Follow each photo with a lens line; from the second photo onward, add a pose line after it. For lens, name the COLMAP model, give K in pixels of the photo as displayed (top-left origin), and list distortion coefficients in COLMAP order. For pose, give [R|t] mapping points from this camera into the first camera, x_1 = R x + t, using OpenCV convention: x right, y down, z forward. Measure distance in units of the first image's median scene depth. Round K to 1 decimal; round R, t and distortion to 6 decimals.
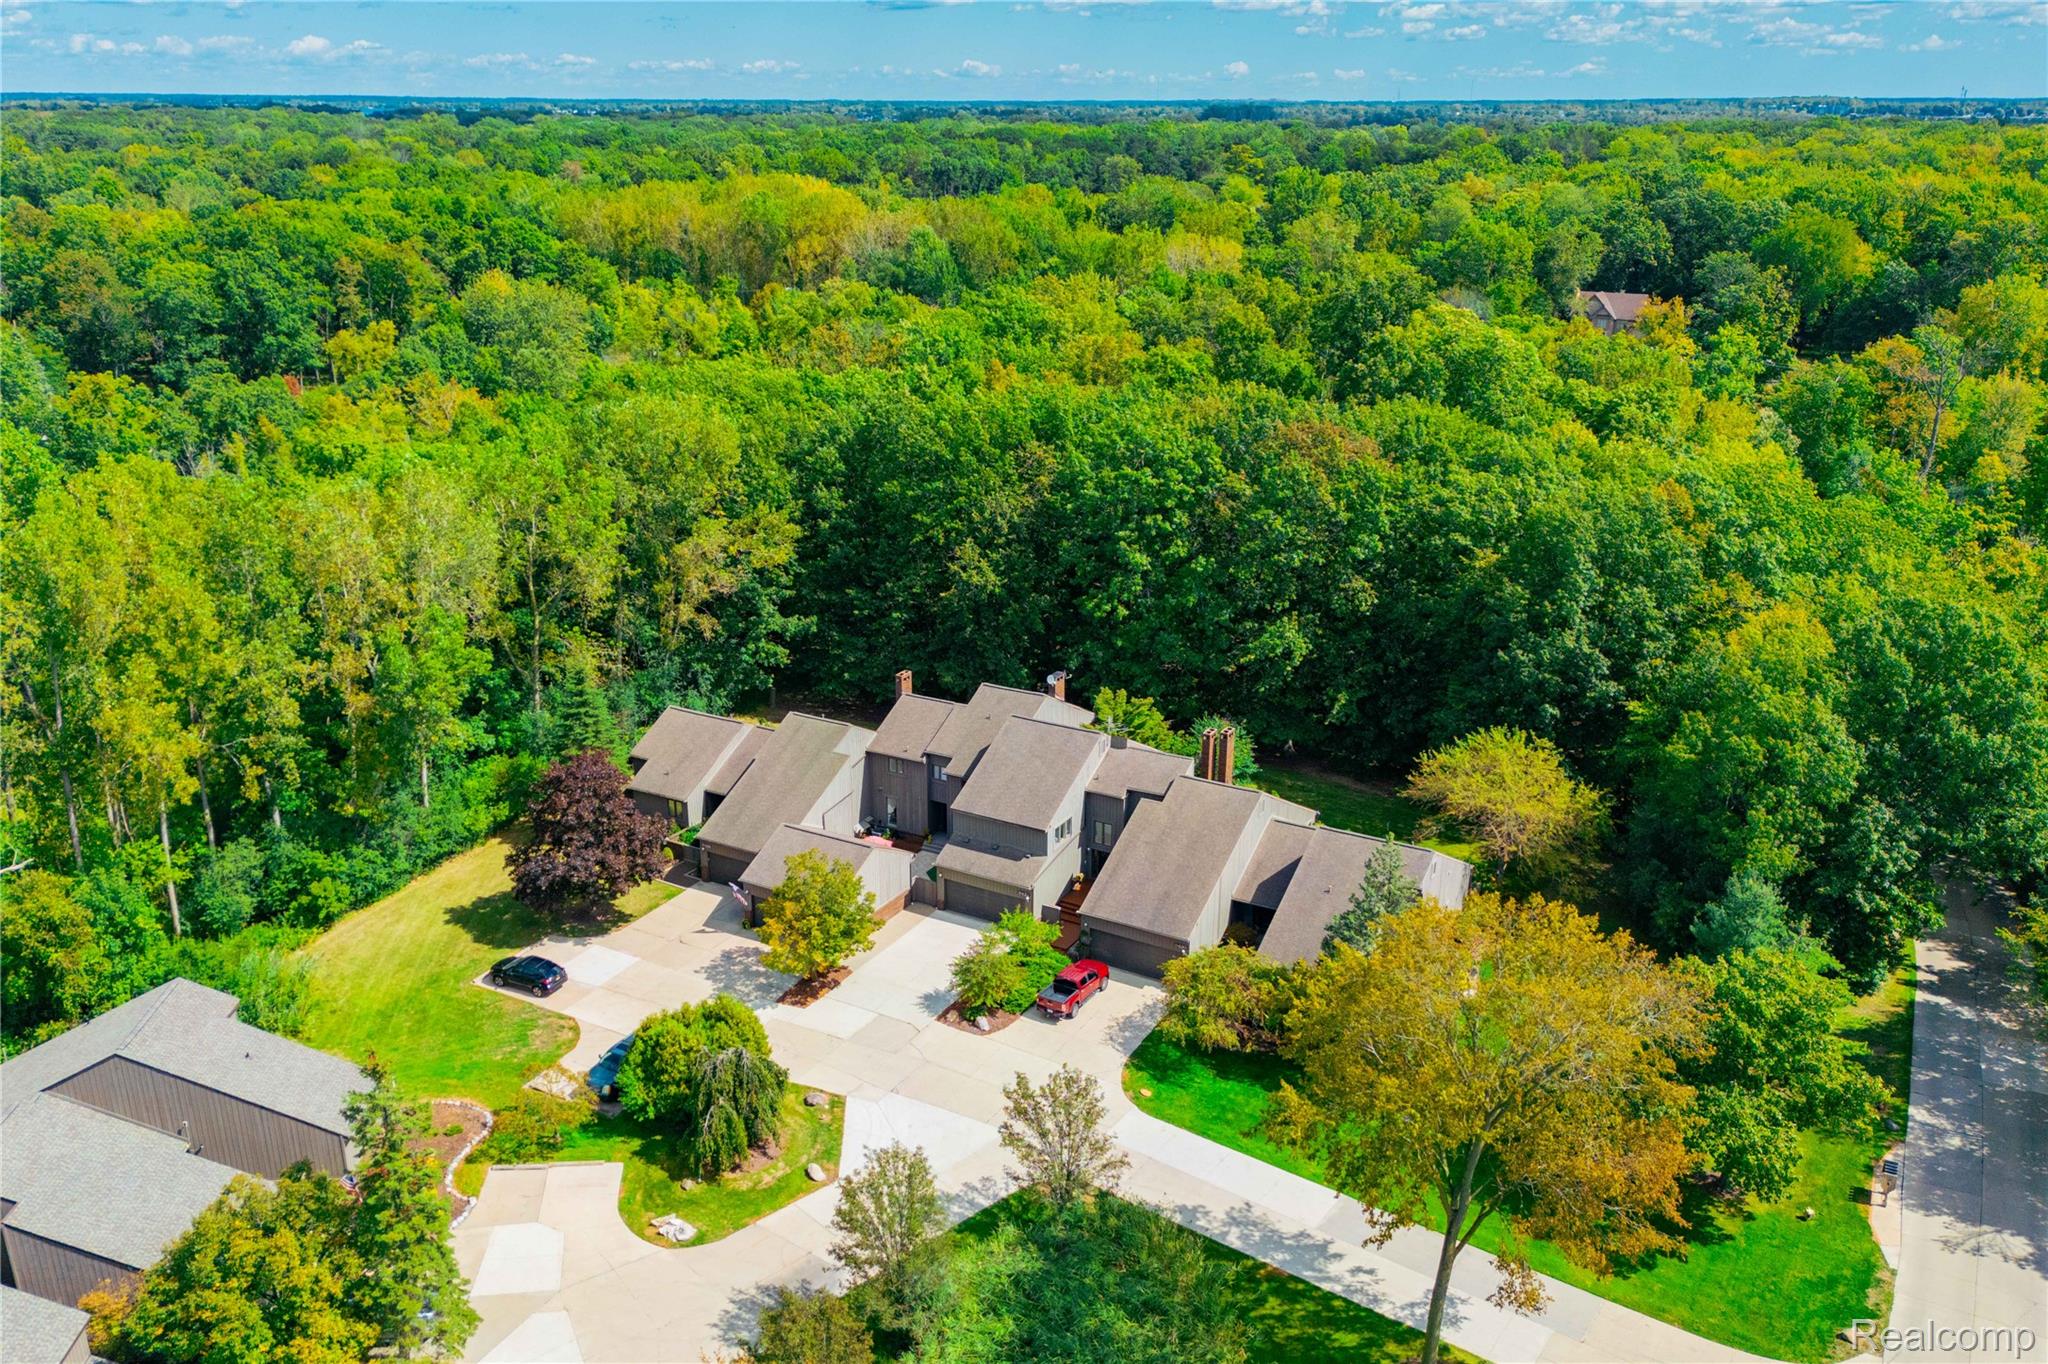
lens RADIAL K [[1563.3, 0, 887.5], [0, 1563.3, 560.8], [0, 0, 1]] dist [0.052421, -0.057302]
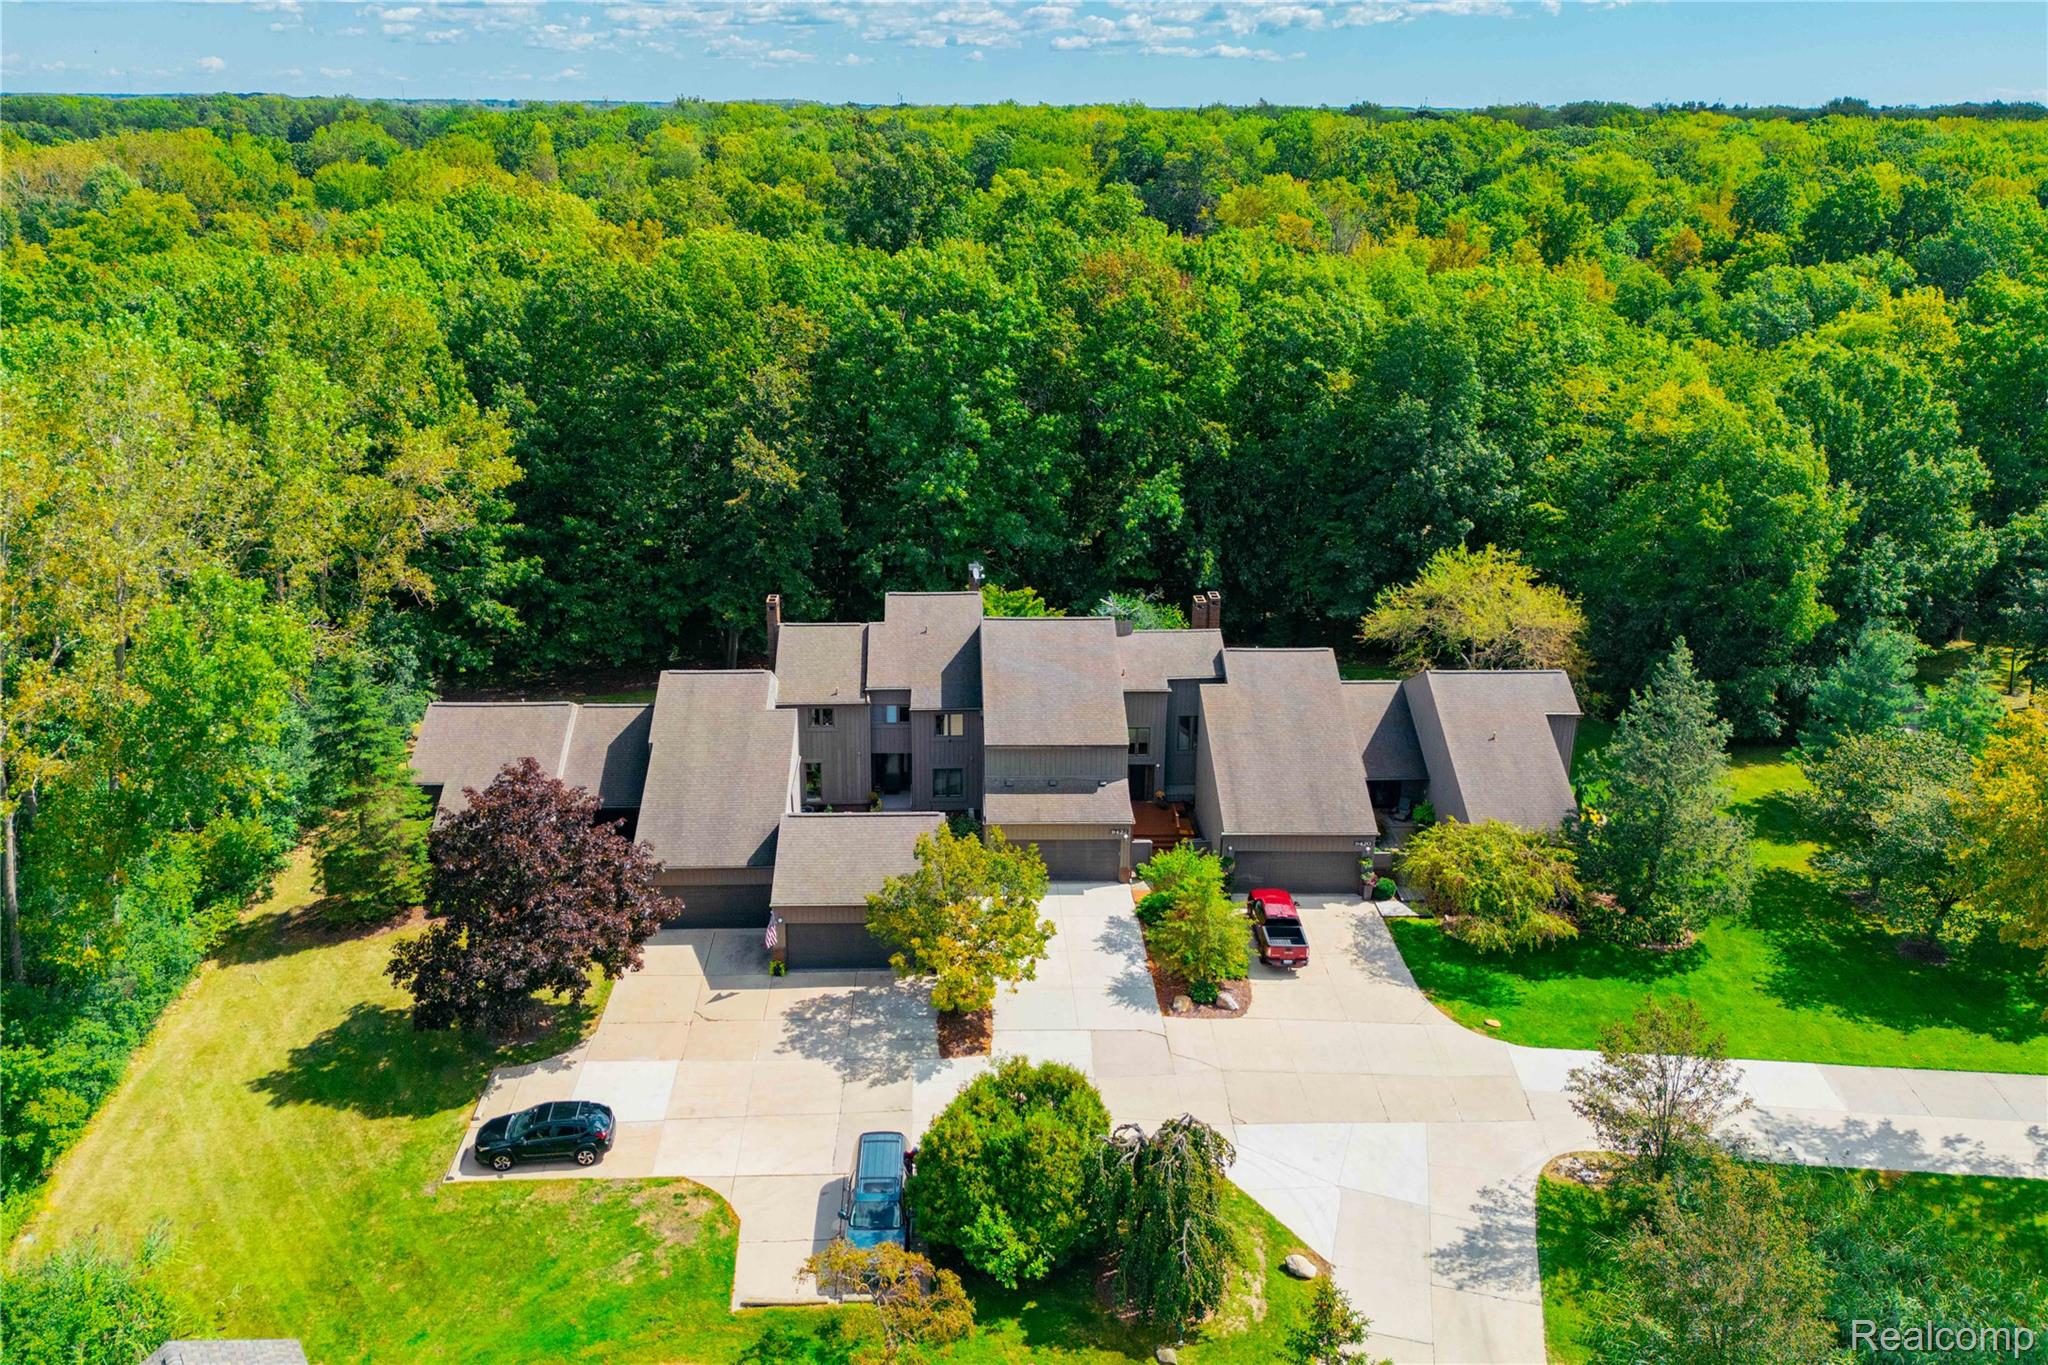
lens RADIAL K [[1563.3, 0, 887.5], [0, 1563.3, 561.3], [0, 0, 1]] dist [0.052421, -0.057302]
pose [[0.851993, -0.129794, 0.507209, -0.341372], [0.125322, 0.991178, 0.043130, 0.031449], [-0.508332, 0.026818, 0.860743, 0.356987]]
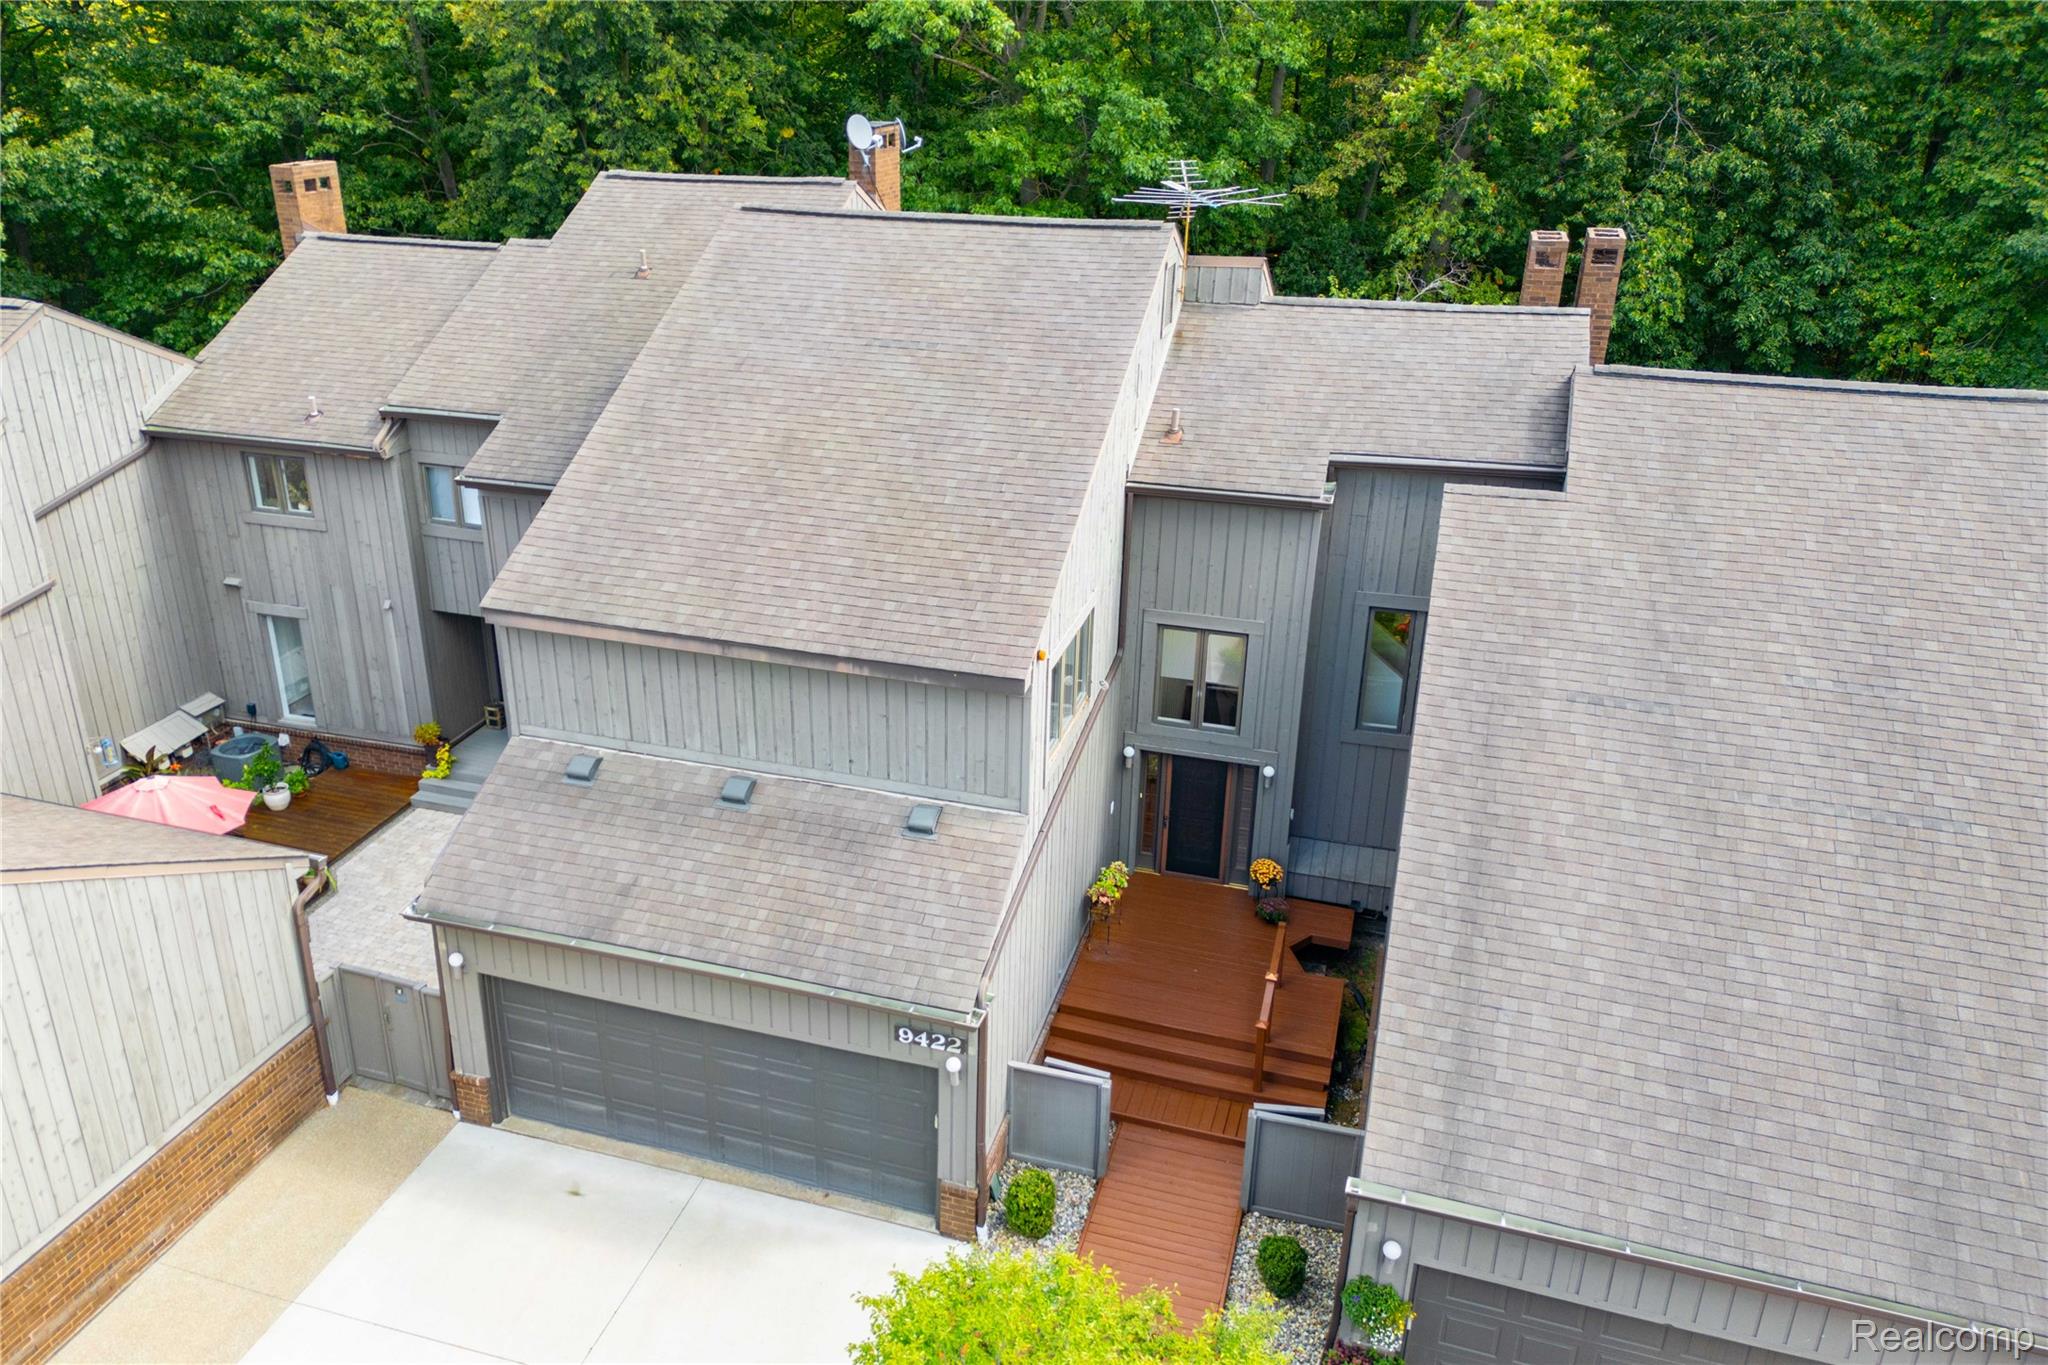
lens RADIAL K [[1570.2, 0, 894.5], [0, 1570.2, 654.8], [0, 0, 1]] dist [0.050034, -0.052266]
pose [[0.967487, -0.074963, 0.241554, 0.039411], [0.040711, 0.988770, 0.143793, 0.129174], [-0.249621, -0.129284, 0.959674, 0.751875]]
